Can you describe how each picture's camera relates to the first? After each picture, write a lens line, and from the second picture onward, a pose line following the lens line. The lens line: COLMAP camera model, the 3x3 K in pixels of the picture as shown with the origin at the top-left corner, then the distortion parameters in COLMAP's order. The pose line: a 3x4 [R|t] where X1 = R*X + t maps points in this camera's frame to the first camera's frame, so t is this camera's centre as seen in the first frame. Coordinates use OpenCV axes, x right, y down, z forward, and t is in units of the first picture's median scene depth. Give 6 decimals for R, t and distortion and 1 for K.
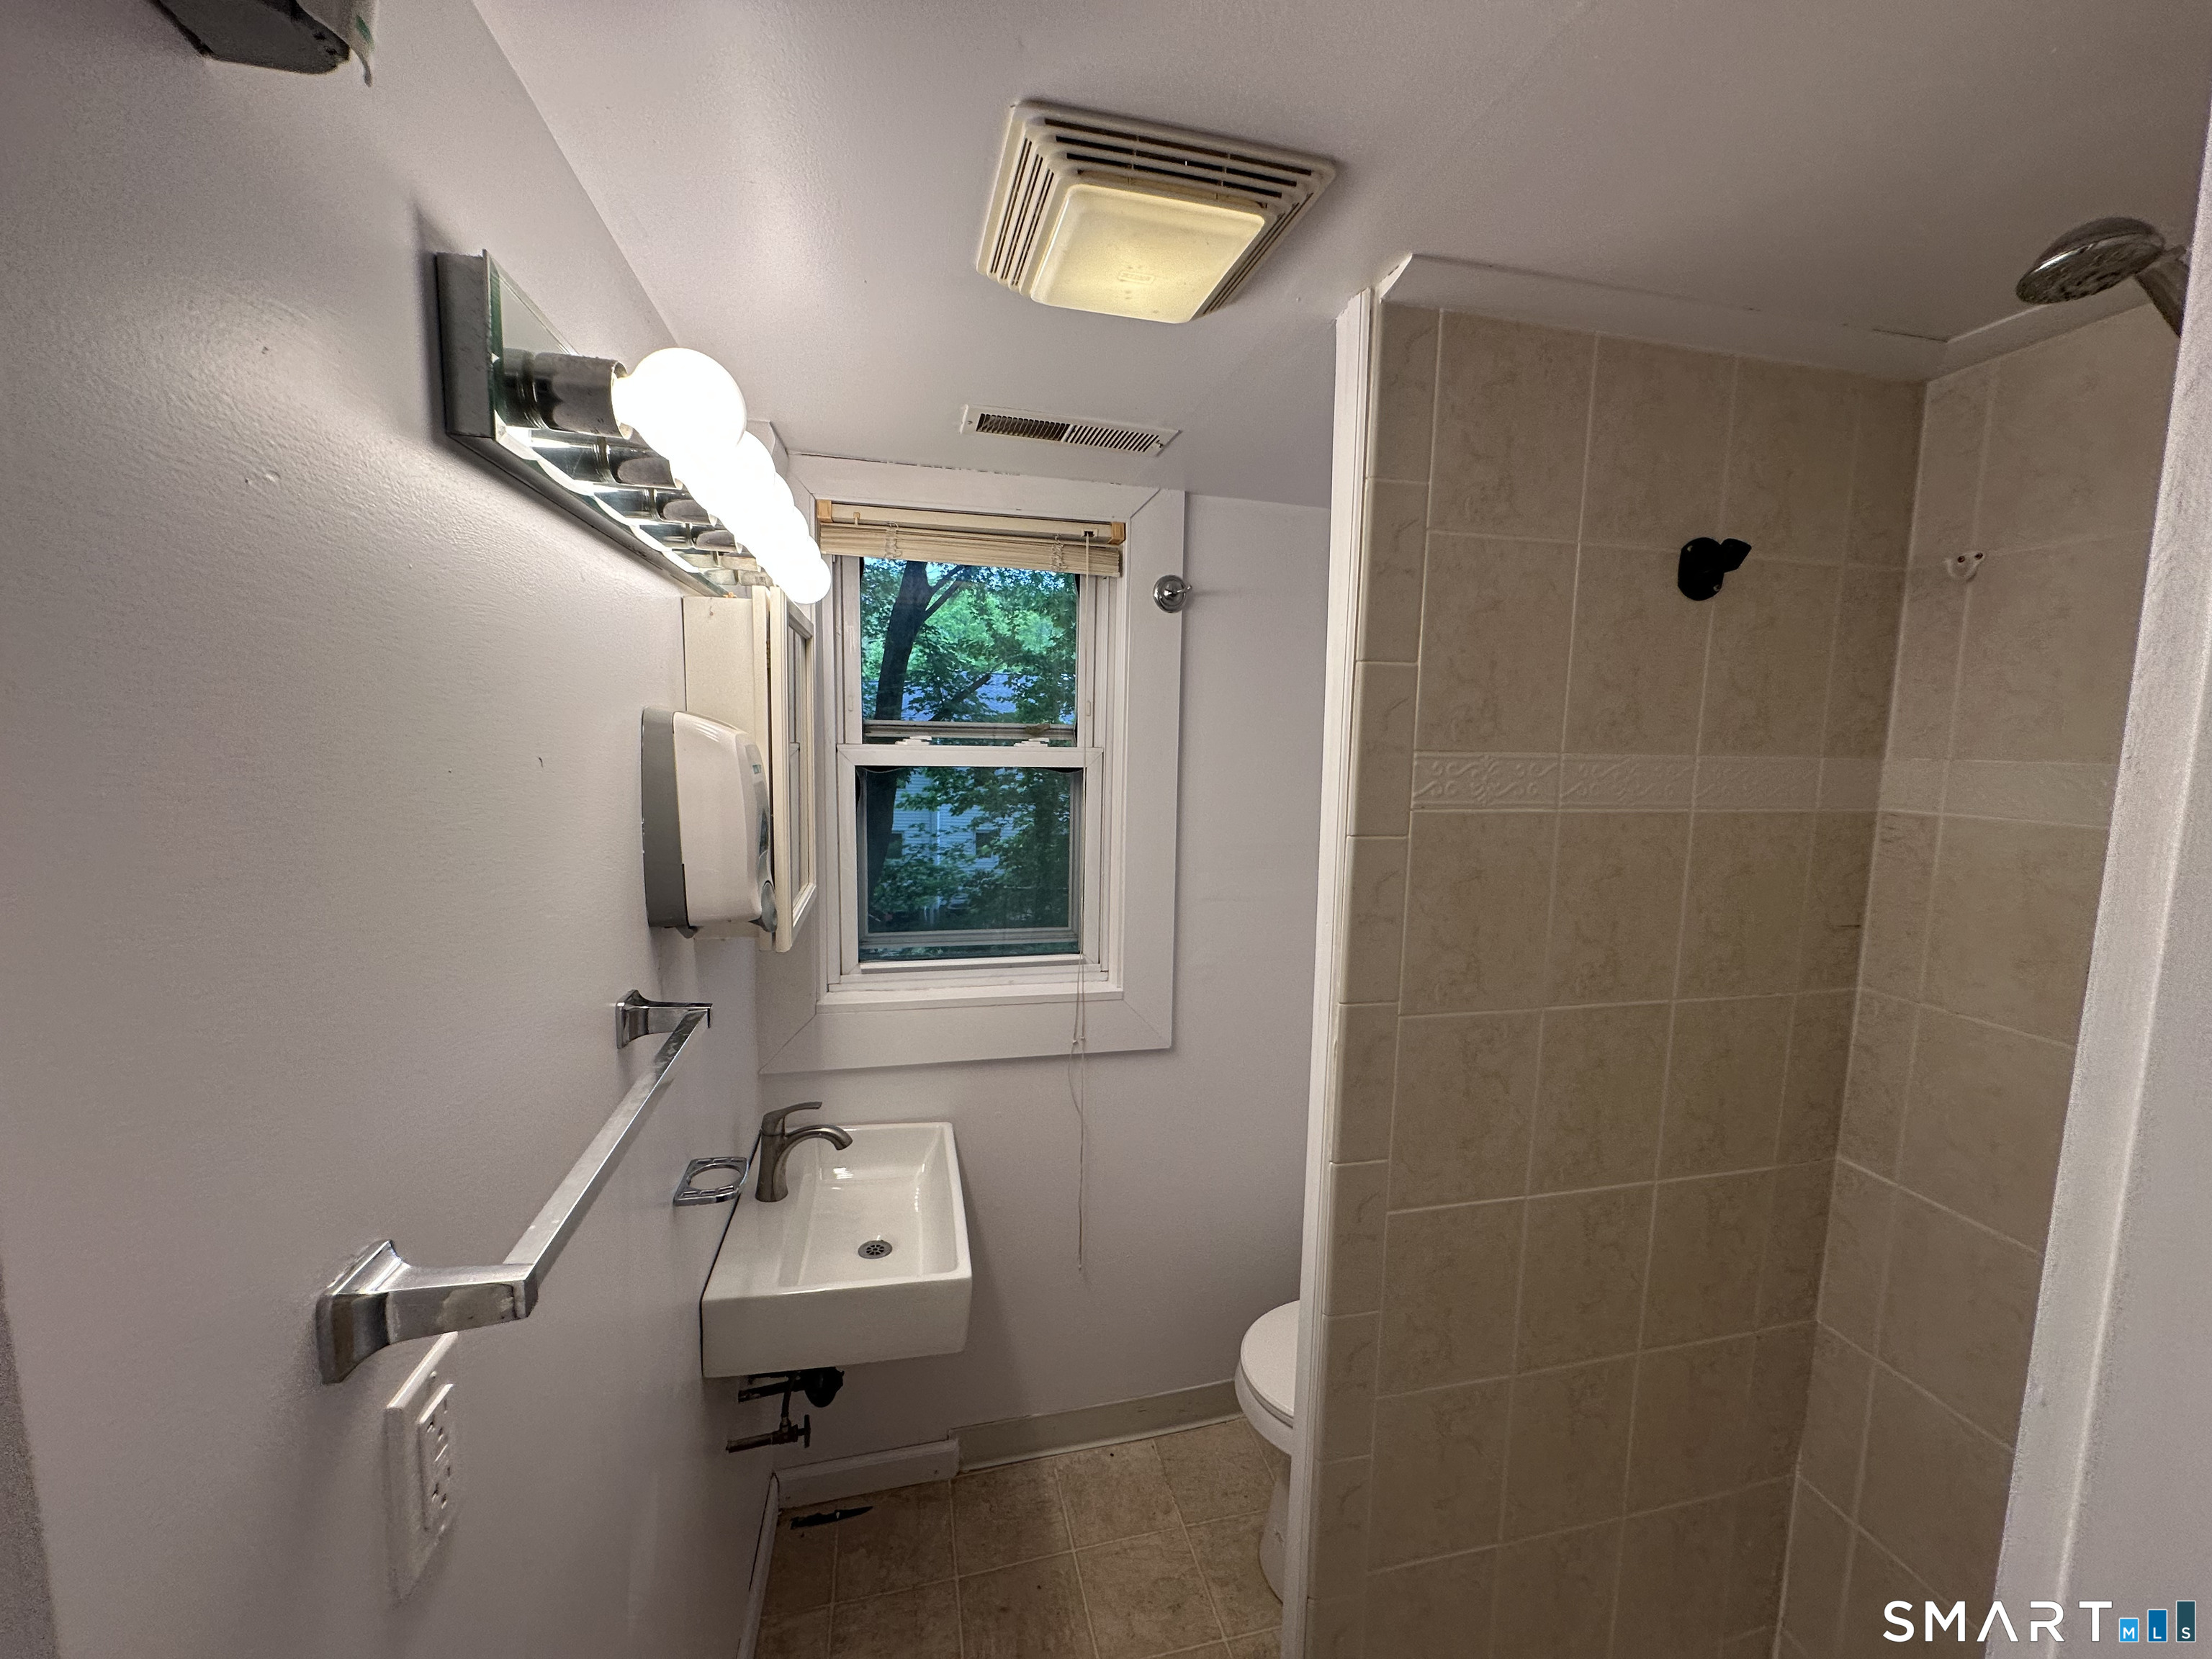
lens RADIAL K [[890.8, 0, 1107.8], [0, 890.8, 822.3], [0, 0, 1]] dist [-0.001127, 0.000499]
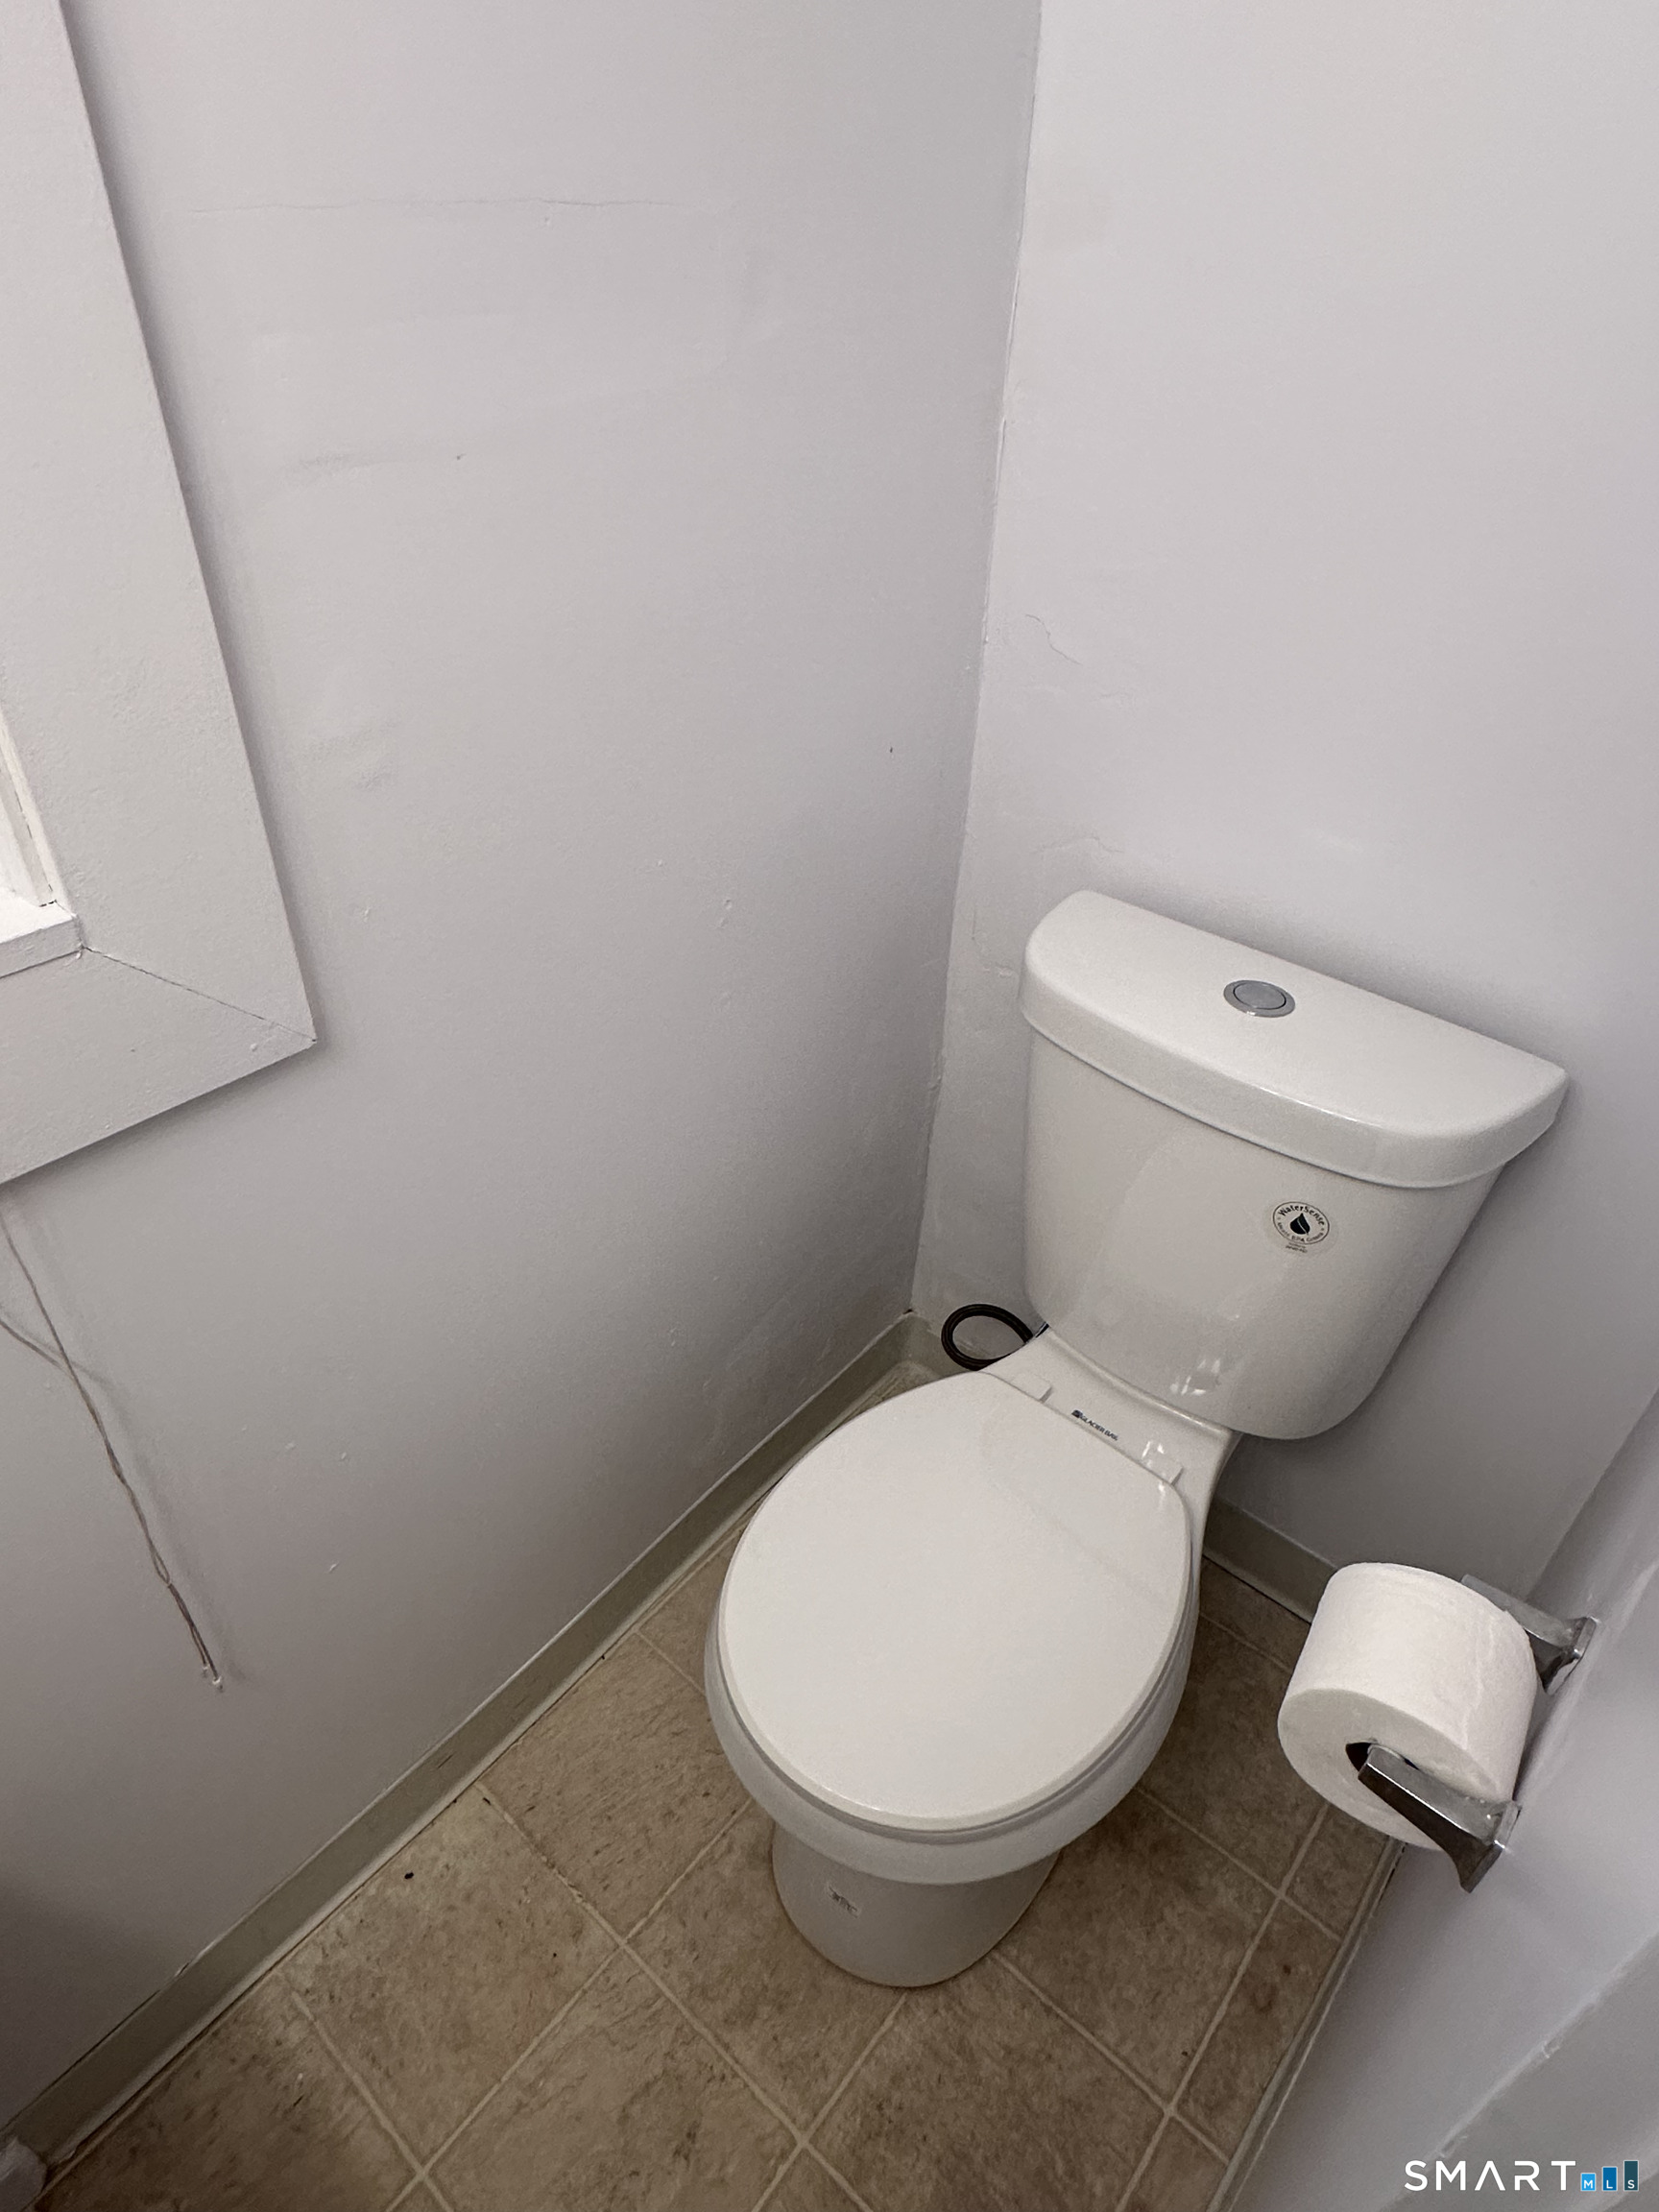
lens RADIAL K [[1279.2, 0, 825.0], [0, 1279.2, 1101.3], [0, 0, 1]] dist [0.002038, -0.000041]
pose [[0.814076, -0.337080, 0.472924, 0.001812], [0.054630, 0.855158, 0.515480, 0.063753], [-0.578183, -0.393804, 0.714579, 0.615313]]
